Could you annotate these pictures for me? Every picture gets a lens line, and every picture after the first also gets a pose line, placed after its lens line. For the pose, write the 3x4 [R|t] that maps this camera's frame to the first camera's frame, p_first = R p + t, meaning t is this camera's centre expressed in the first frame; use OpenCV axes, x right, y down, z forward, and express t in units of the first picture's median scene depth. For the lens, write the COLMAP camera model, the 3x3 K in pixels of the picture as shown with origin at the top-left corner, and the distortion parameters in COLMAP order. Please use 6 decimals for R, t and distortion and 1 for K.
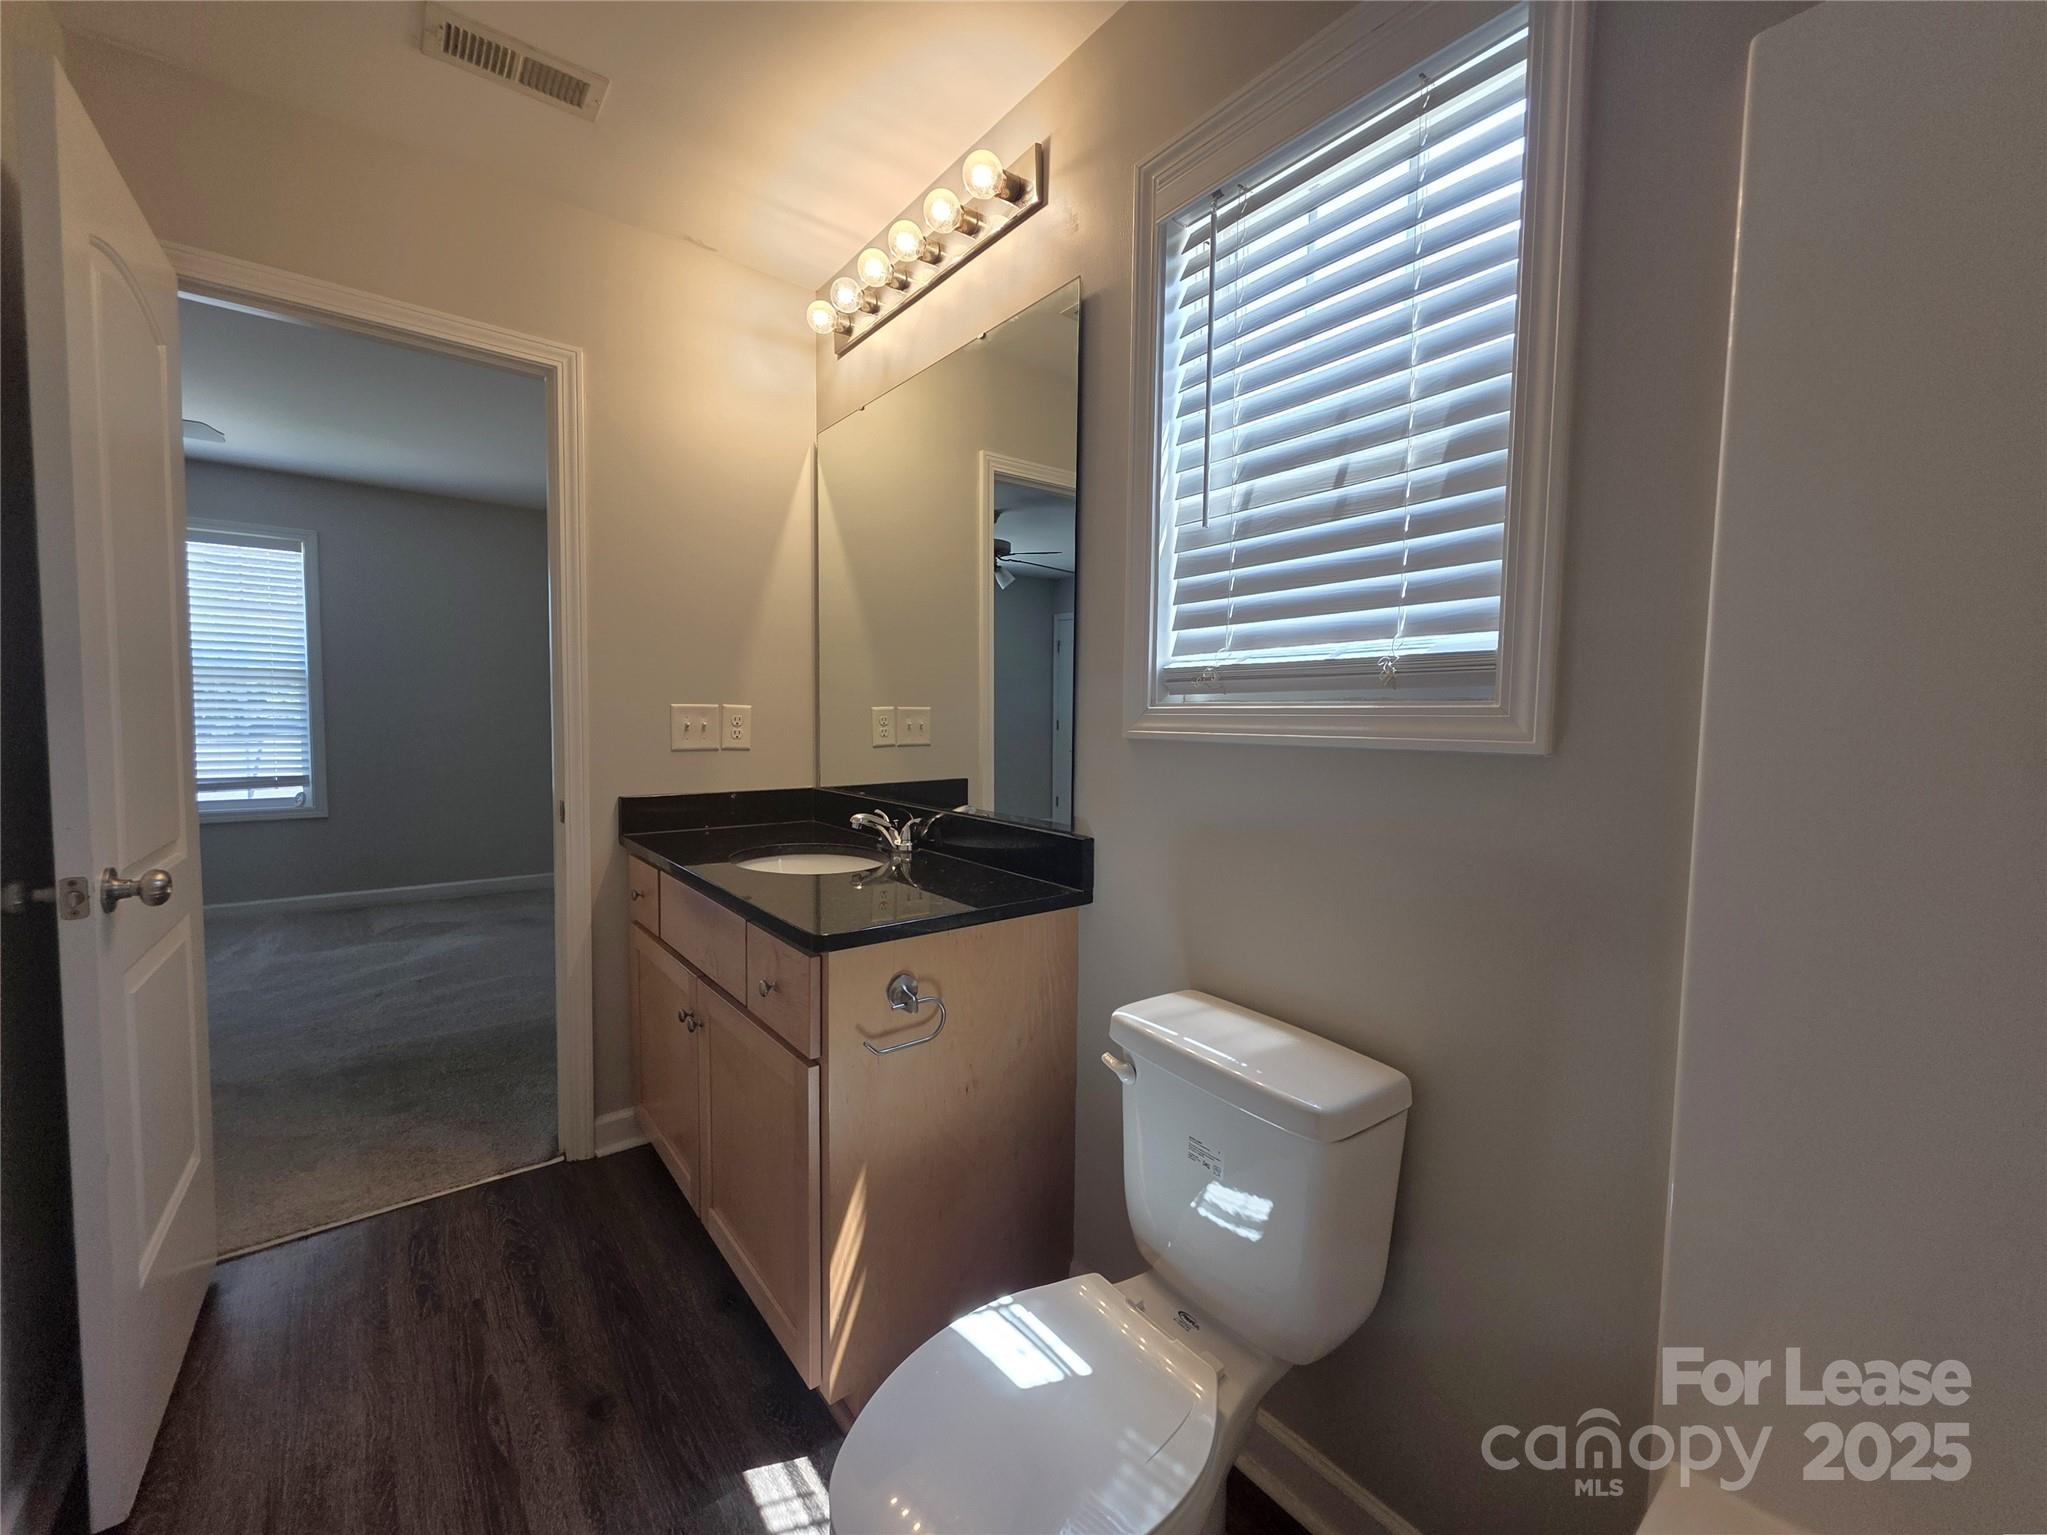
lens RADIAL K [[825.1, 0, 1028.4], [0, 825.1, 764.8], [0, 0, 1]] dist [0.001348, 0.000009]
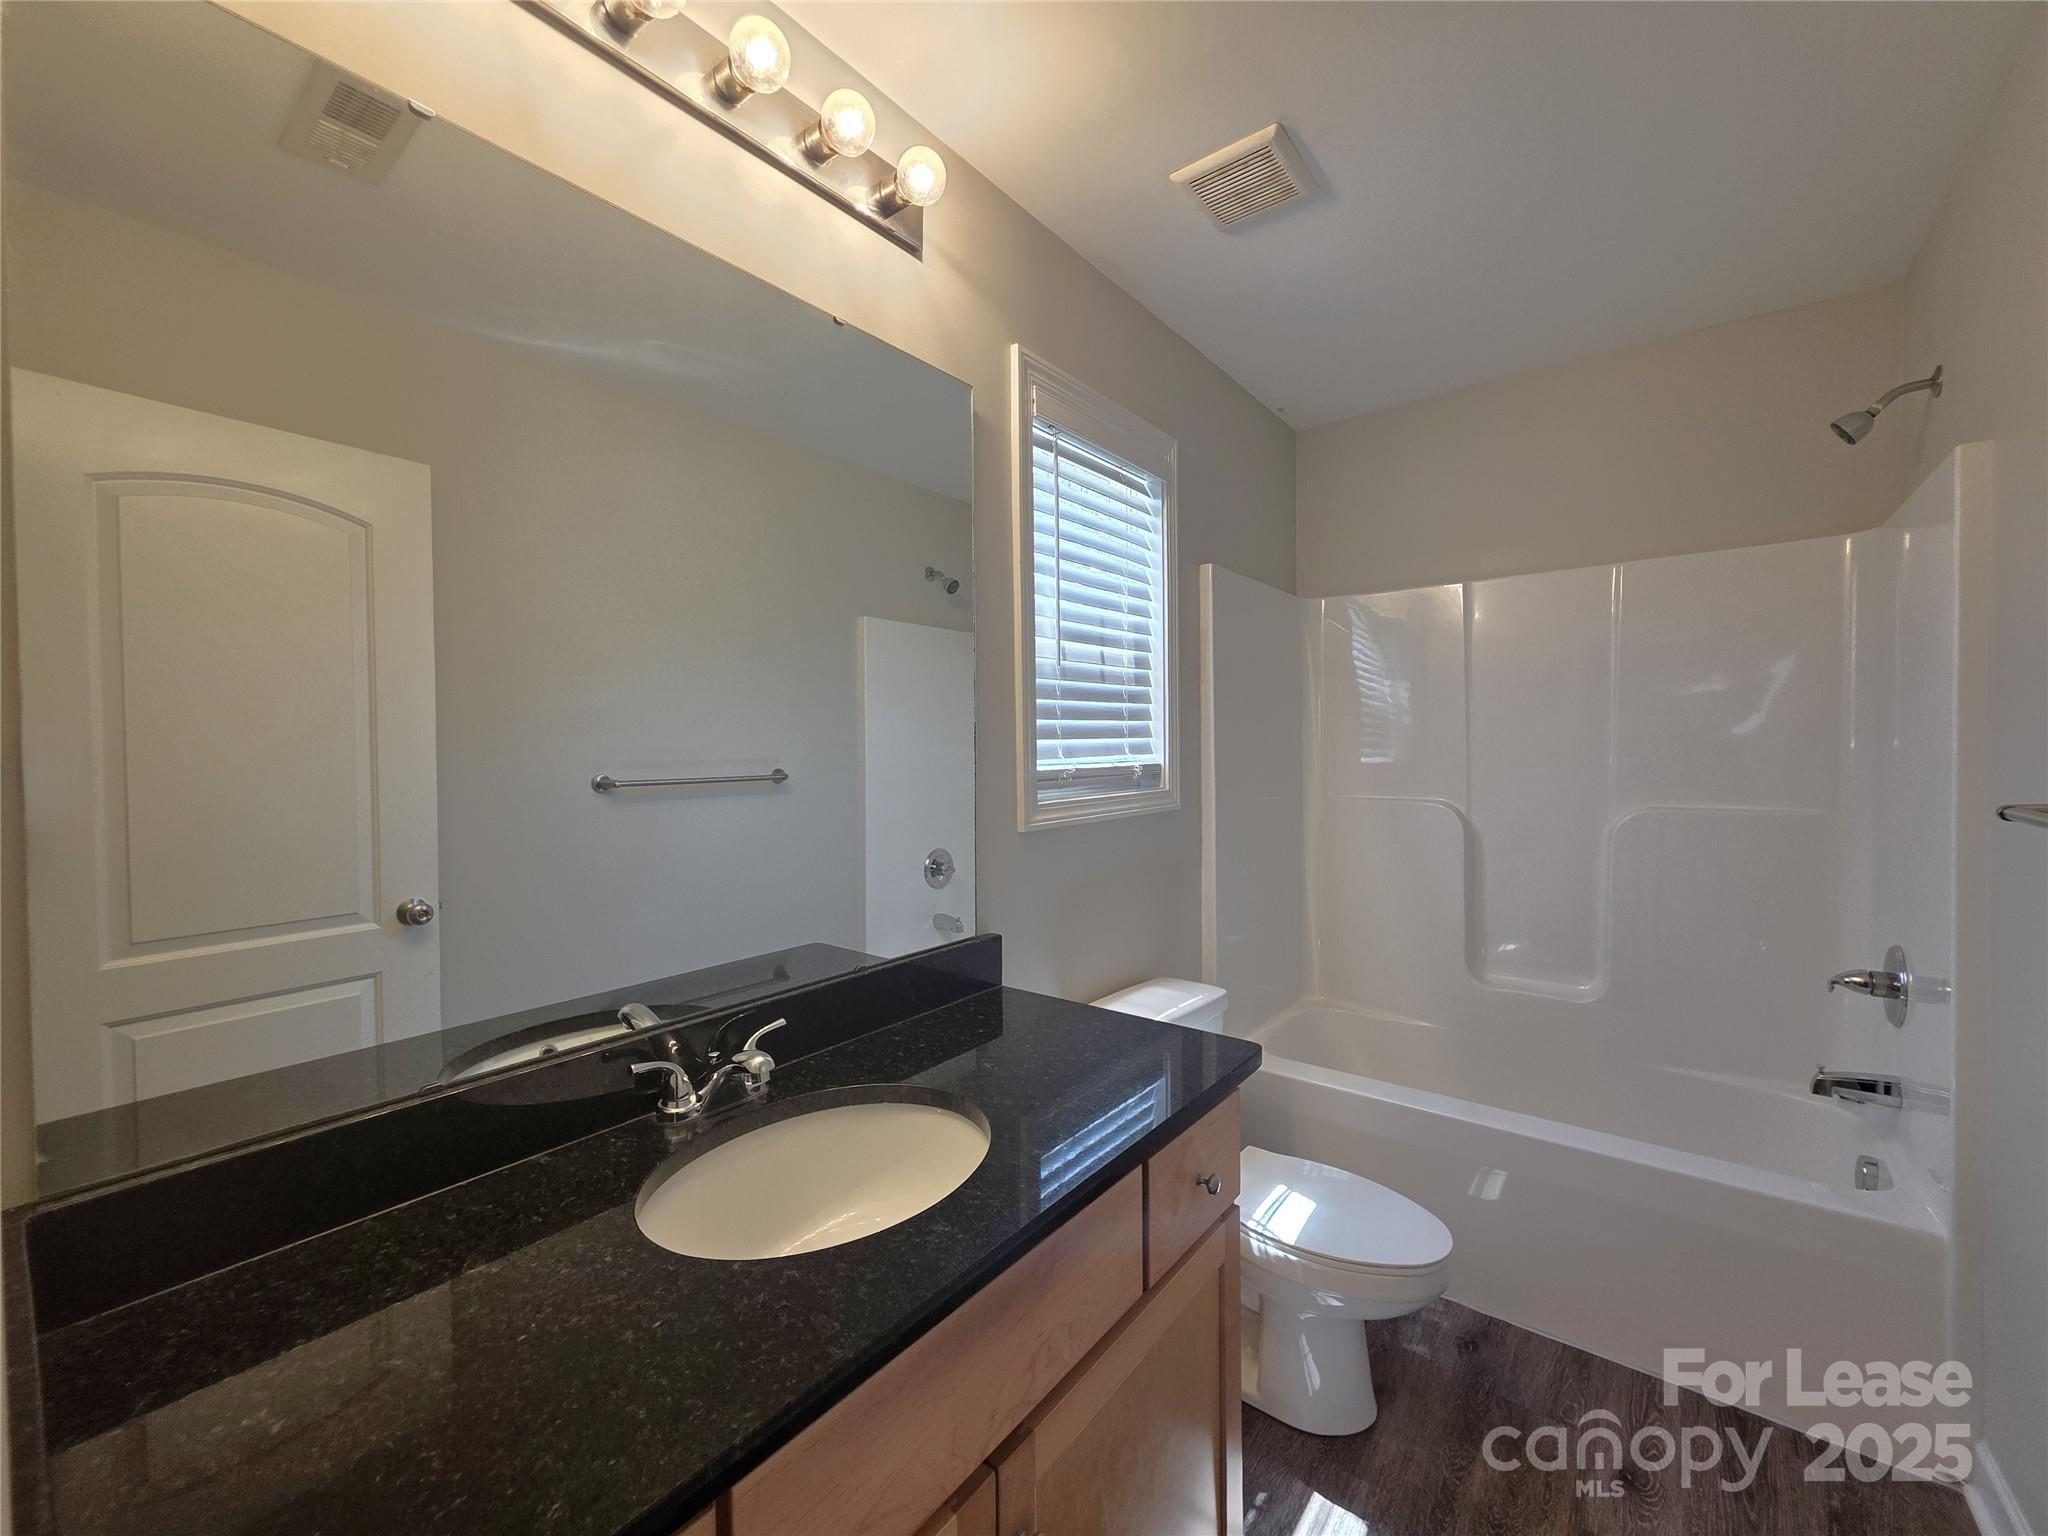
lens RADIAL K [[815.5, 0, 1024.0], [0, 815.5, 768.0], [0, 0, 1]] dist [0.000484, 0.000119]
pose [[-0.231083, -0.028517, 0.972516, -1.216180], [0.075008, 0.996073, 0.047031, -0.215953], [-0.970038, 0.083815, -0.228036, 1.555928]]
